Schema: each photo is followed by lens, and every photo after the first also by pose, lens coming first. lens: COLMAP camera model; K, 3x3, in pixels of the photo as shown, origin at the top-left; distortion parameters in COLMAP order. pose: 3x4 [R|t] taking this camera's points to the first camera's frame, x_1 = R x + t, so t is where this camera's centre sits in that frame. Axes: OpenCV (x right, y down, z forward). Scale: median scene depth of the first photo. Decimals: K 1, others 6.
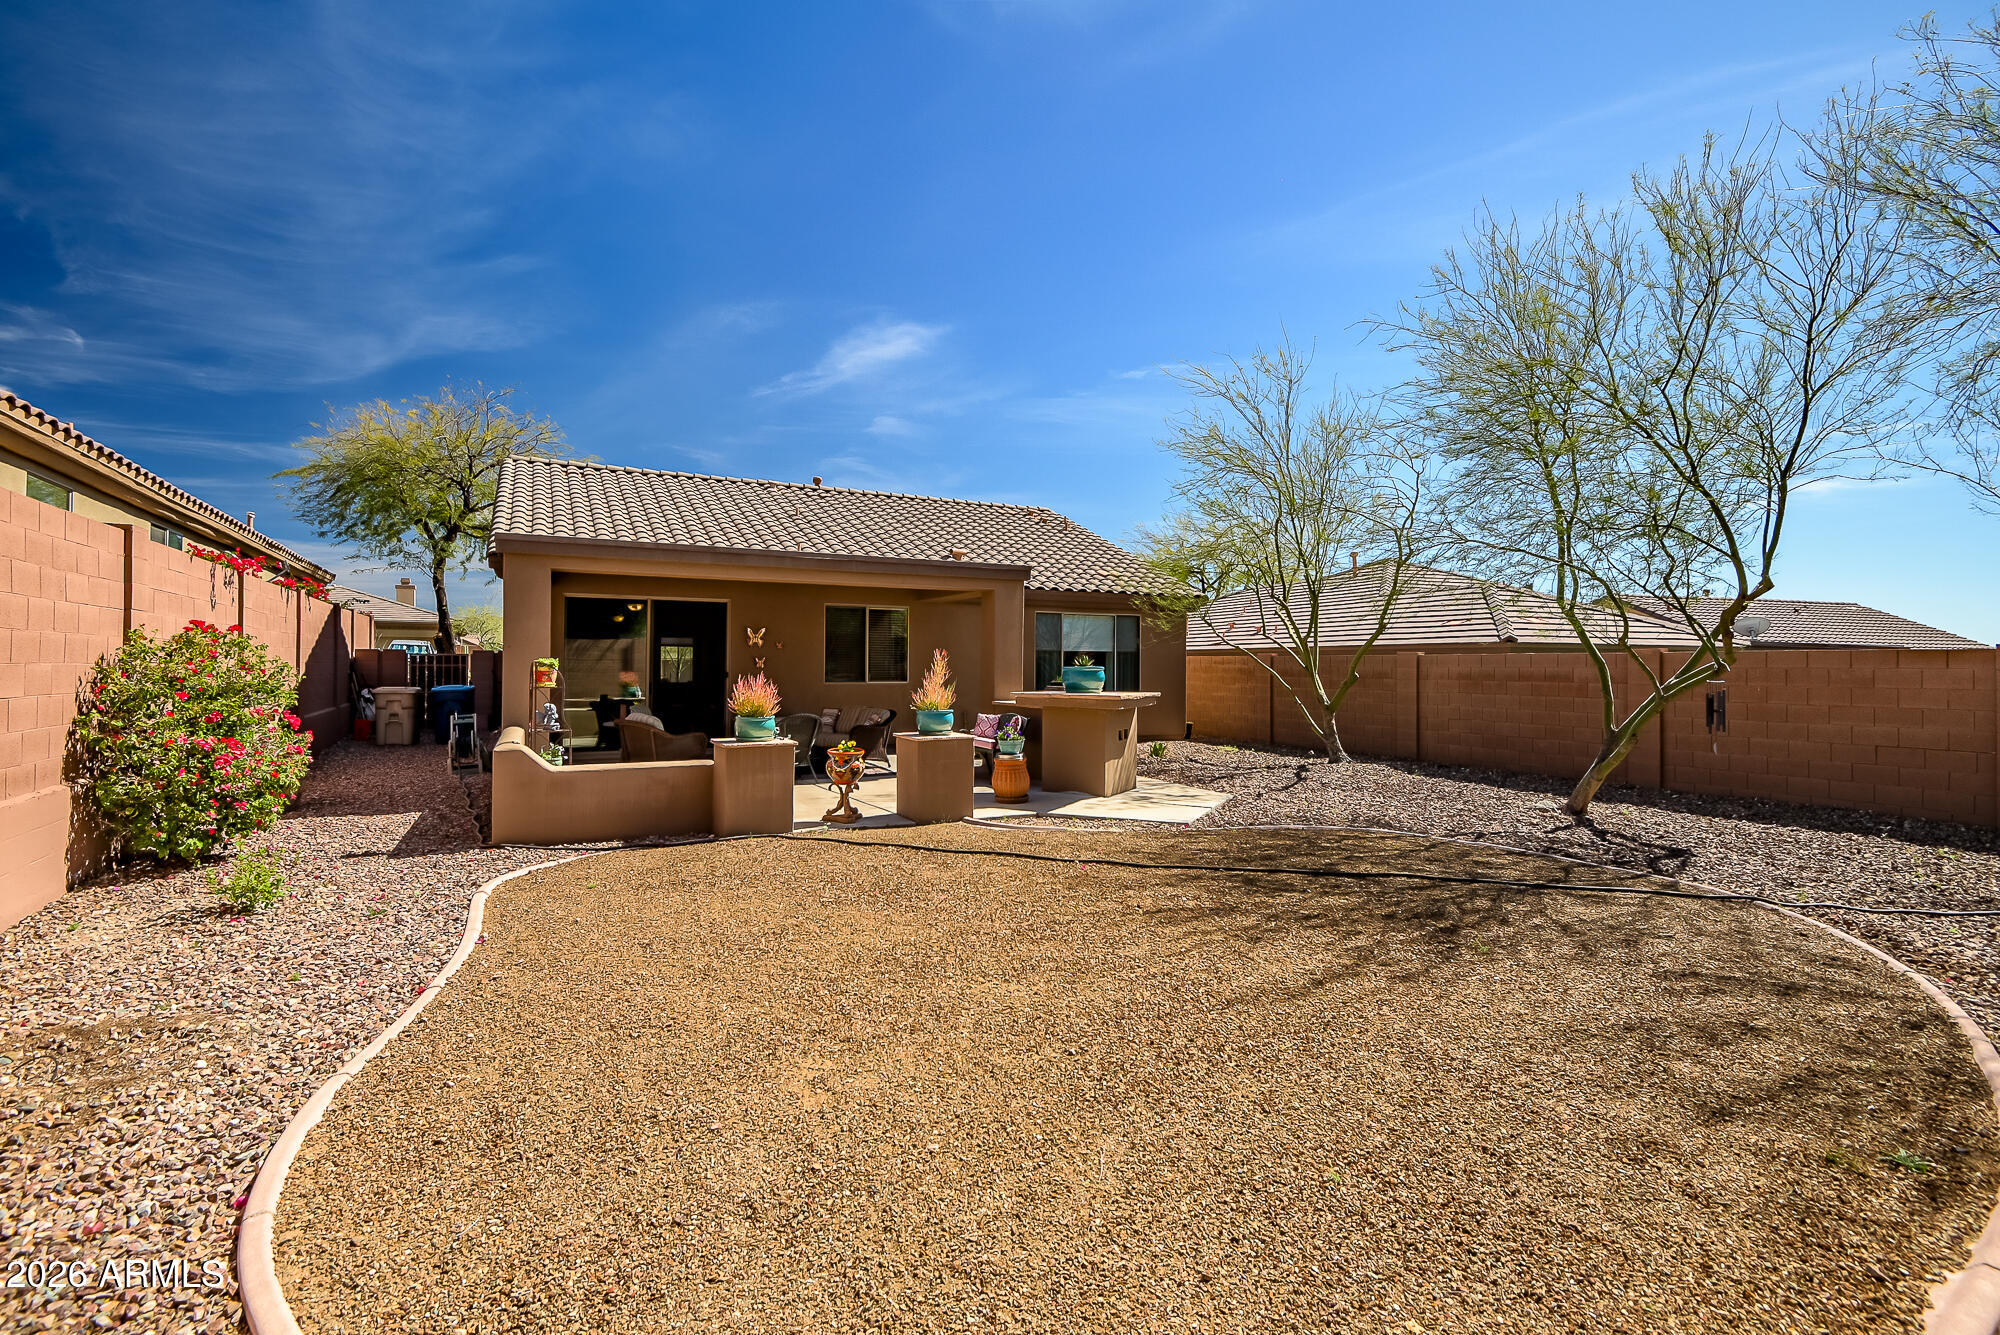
lens RADIAL K [[922.8, 0, 1004.4], [0, 922.8, 665.1], [0, 0, 1]] dist [-0.013773, -0.002827]
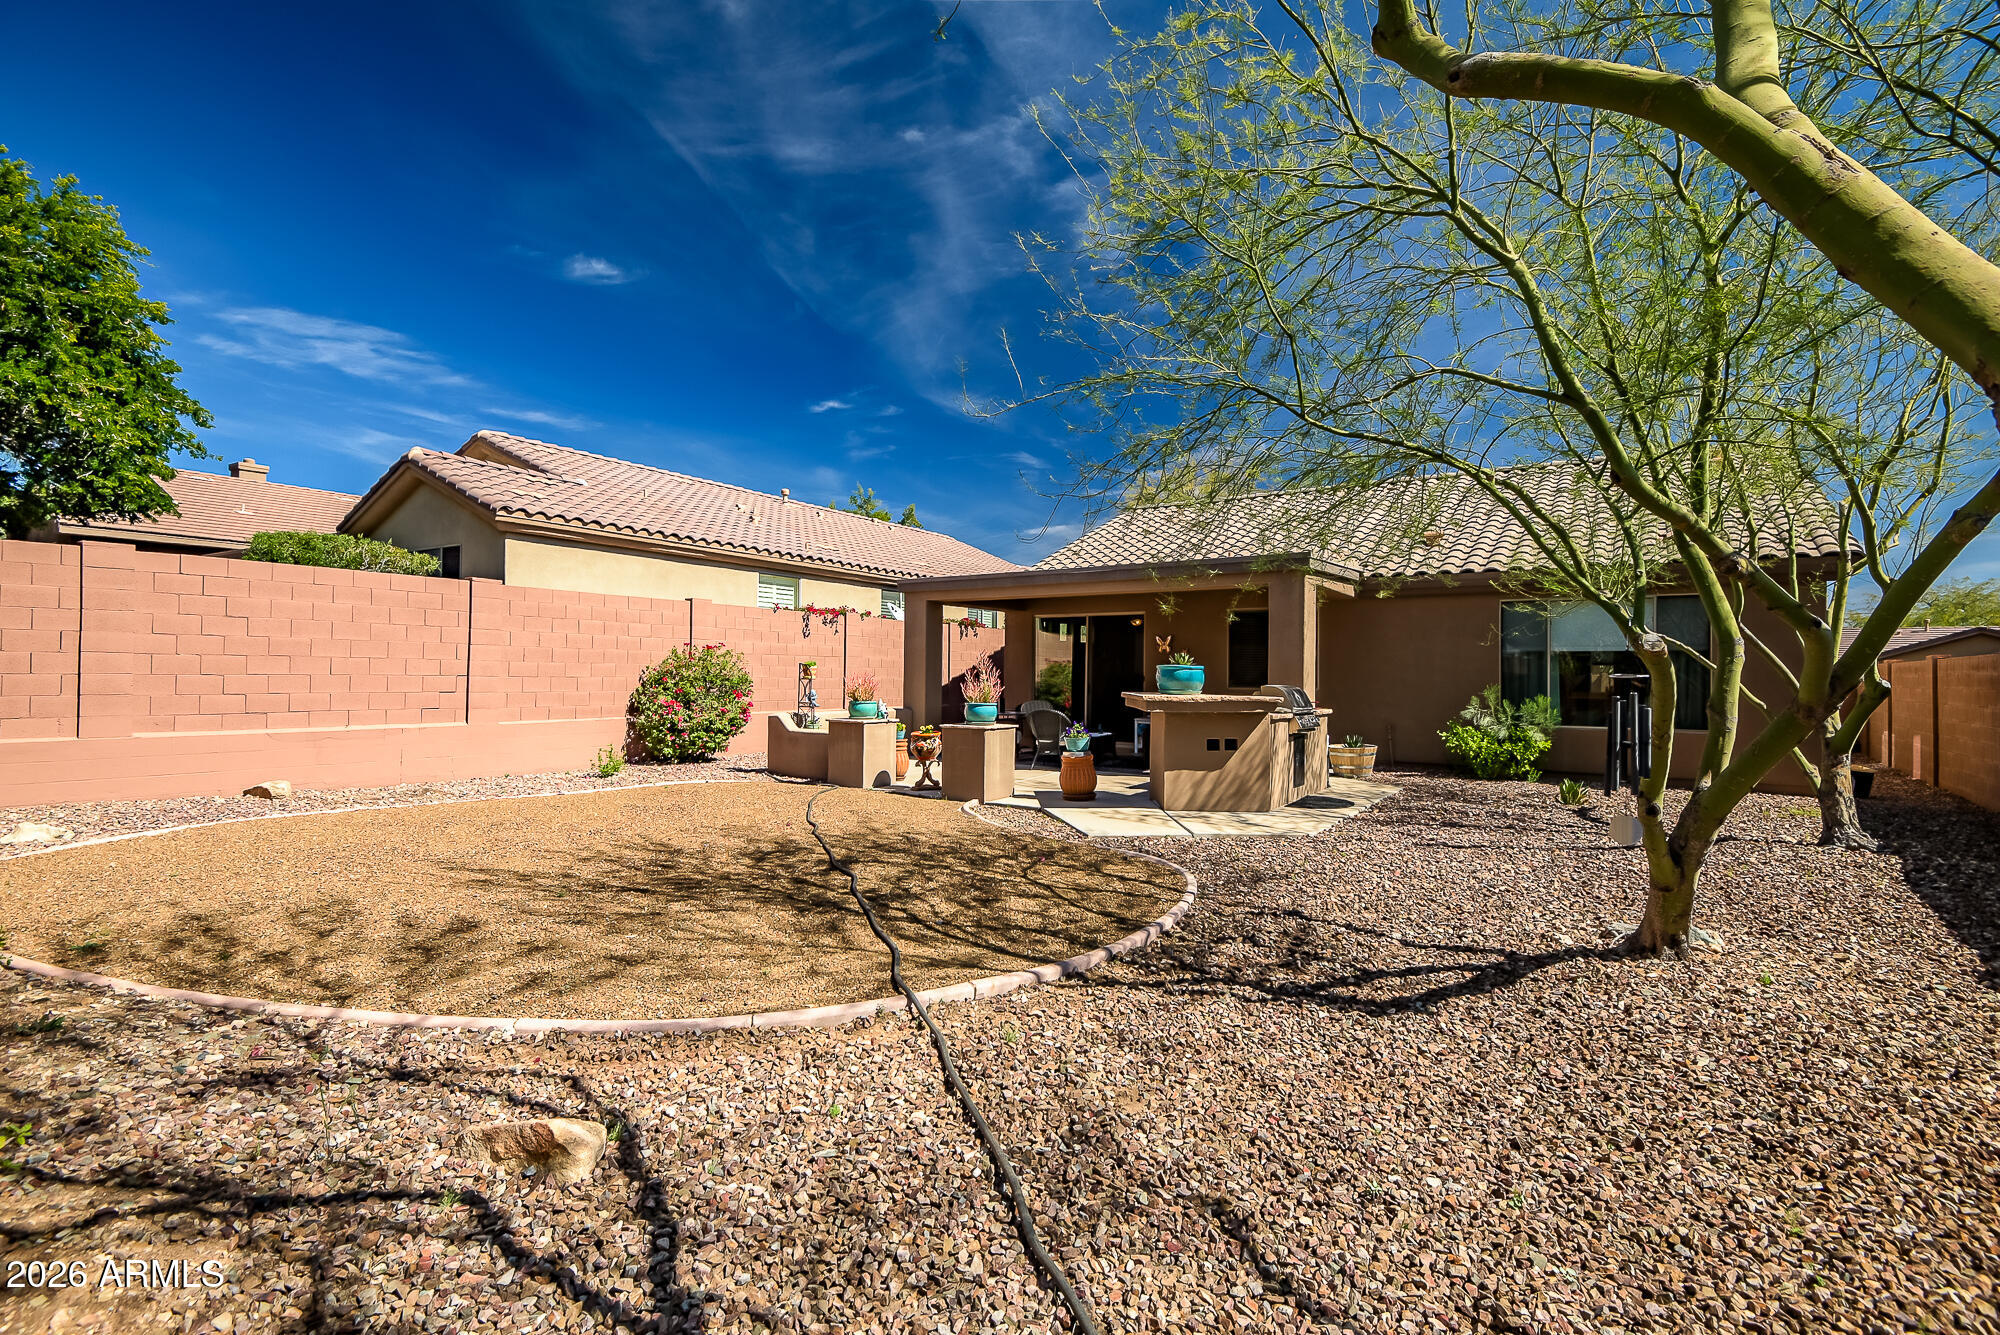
lens RADIAL K [[922.8, 0, 1000.8], [0, 922.8, 664.1], [0, 0, 1]] dist [-0.013773, -0.002827]
pose [[0.436137, -0.012327, -0.899796, 0.994741], [-0.005544, 0.999850, -0.016385, 0.019280], [0.899863, 0.012135, 0.436004, 0.545323]]
